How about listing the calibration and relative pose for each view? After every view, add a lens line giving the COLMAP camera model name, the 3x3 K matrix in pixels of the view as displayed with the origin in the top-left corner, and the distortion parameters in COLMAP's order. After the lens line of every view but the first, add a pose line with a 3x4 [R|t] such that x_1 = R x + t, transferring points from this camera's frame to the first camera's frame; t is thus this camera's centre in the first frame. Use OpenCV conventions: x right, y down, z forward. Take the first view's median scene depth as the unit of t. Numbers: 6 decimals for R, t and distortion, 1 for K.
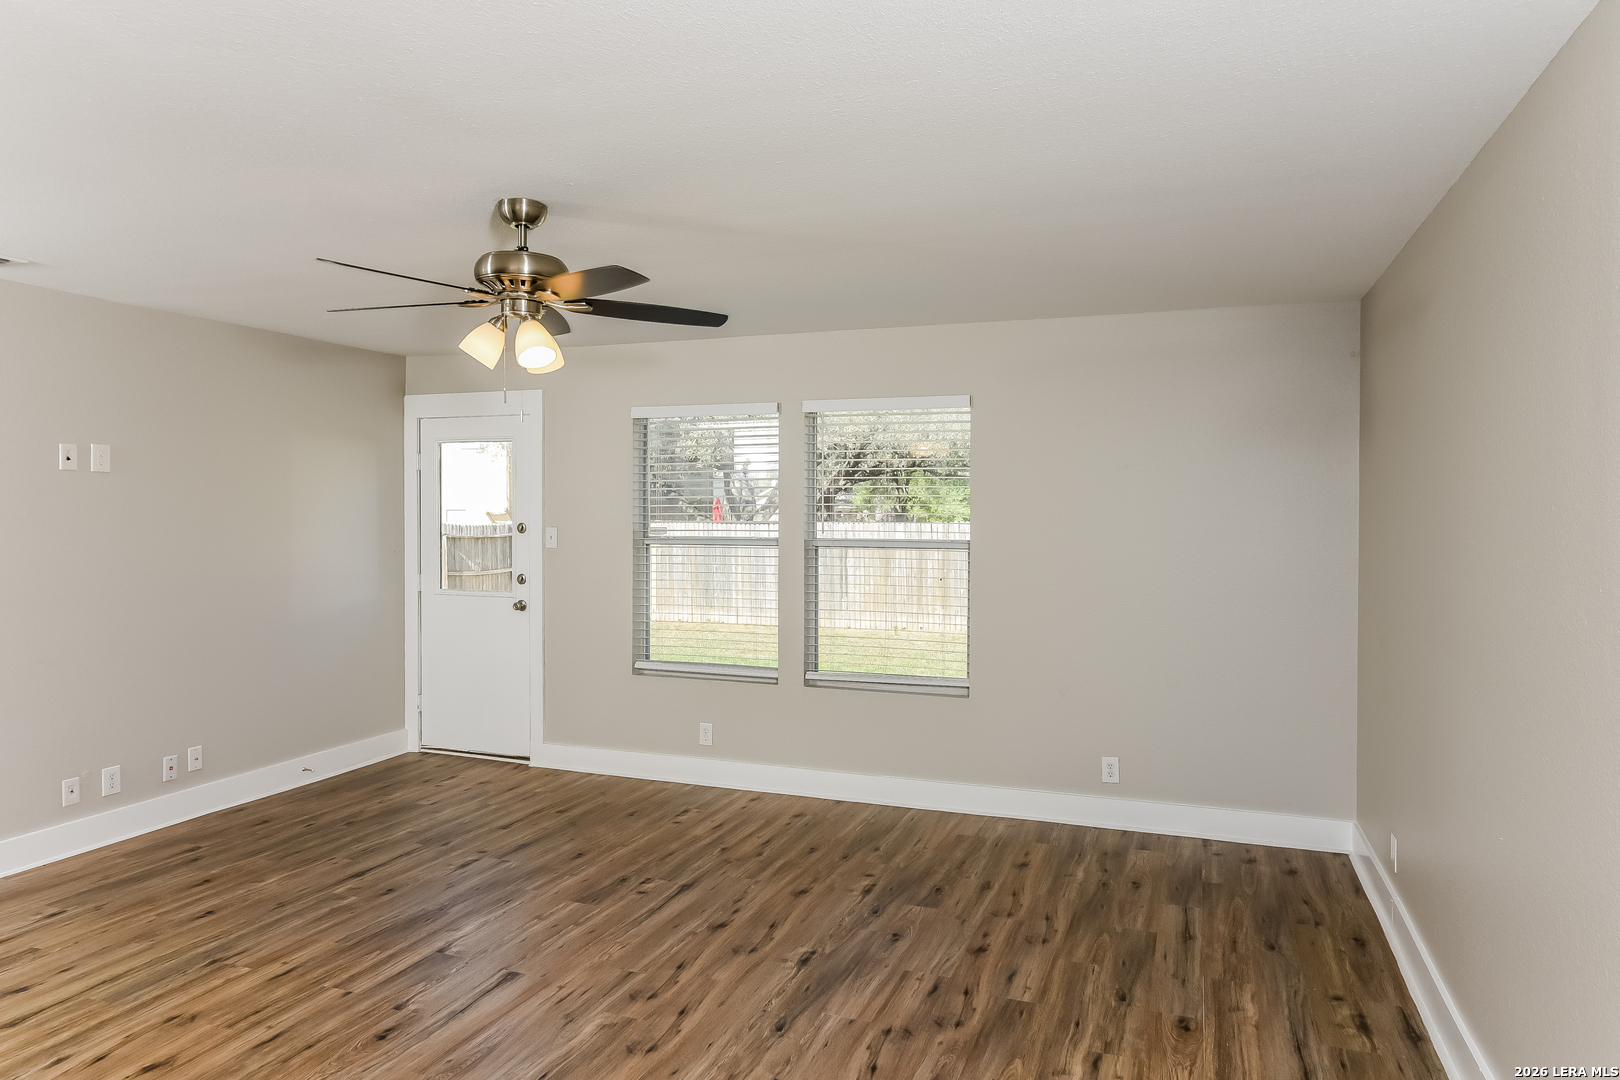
lens RADIAL K [[1028.9, 0, 807.9], [0, 1028.9, 541.3], [0, 0, 1]] dist [0.001002, 0.007256]
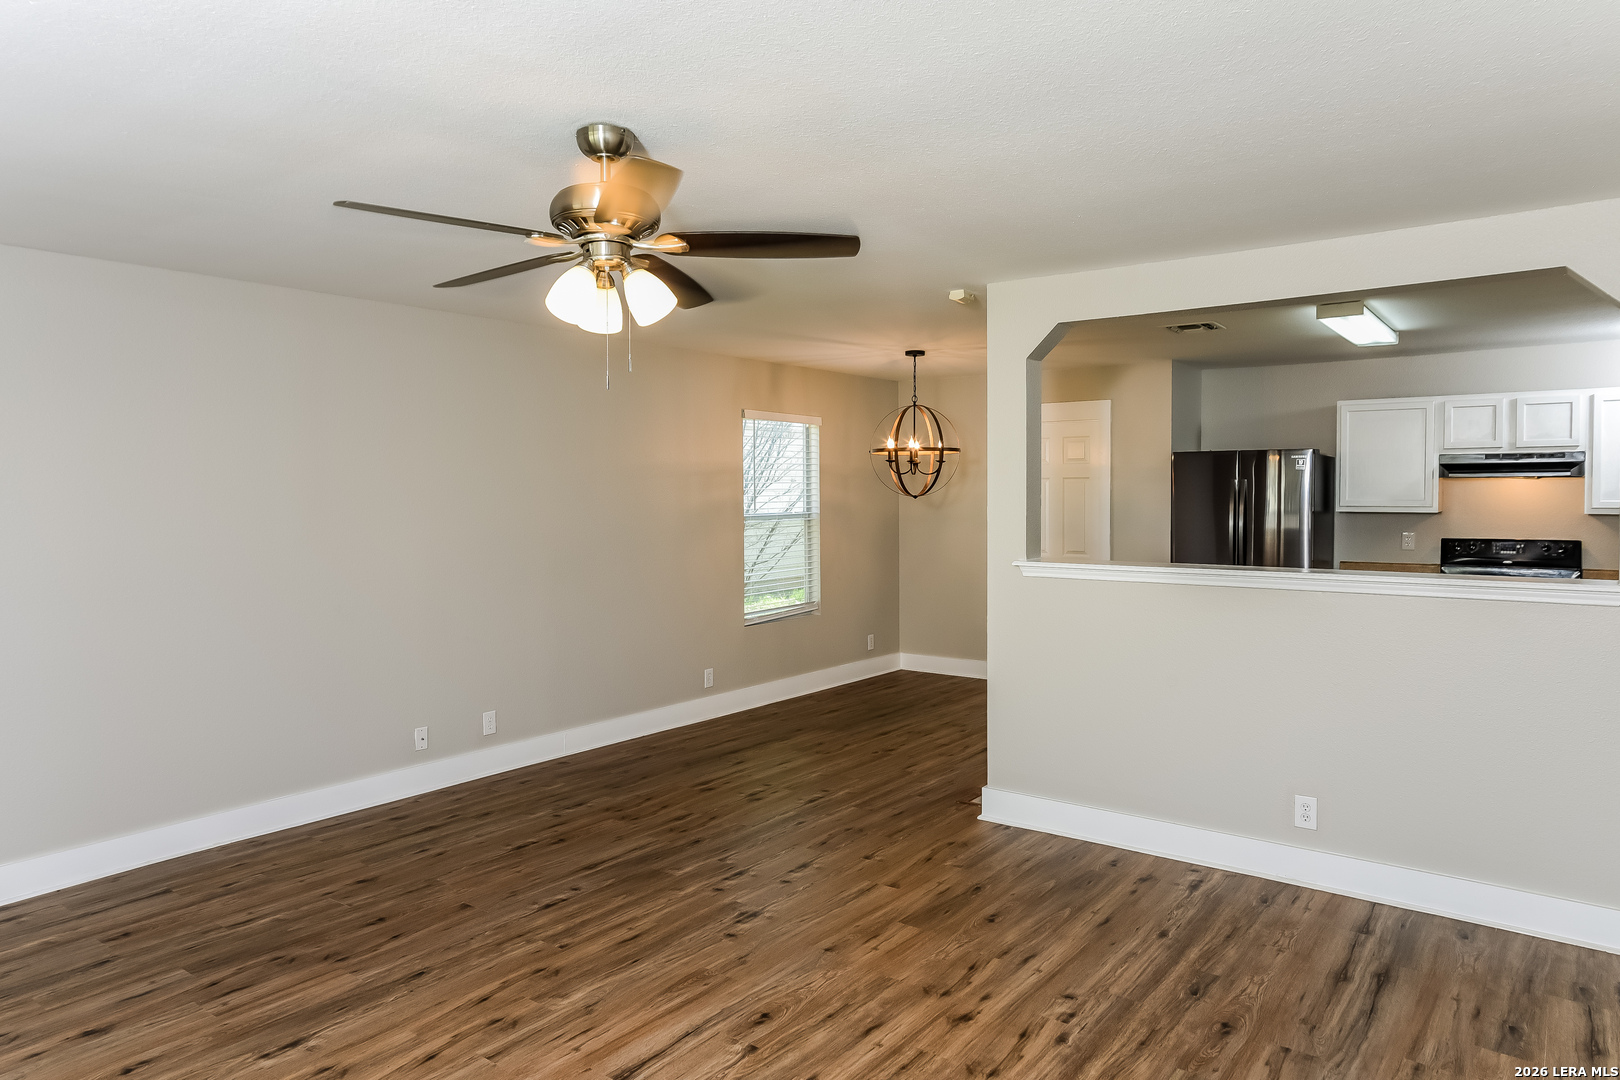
lens RADIAL K [[1028.9, 0, 810.7], [0, 1028.9, 534.6], [0, 0, 1]] dist [0.001002, 0.007256]
pose [[-0.960025, -0.007017, 0.279827, -0.680921], [0.011095, 0.997946, 0.063090, -0.050835], [-0.279695, 0.063673, -0.957975, 1.781974]]
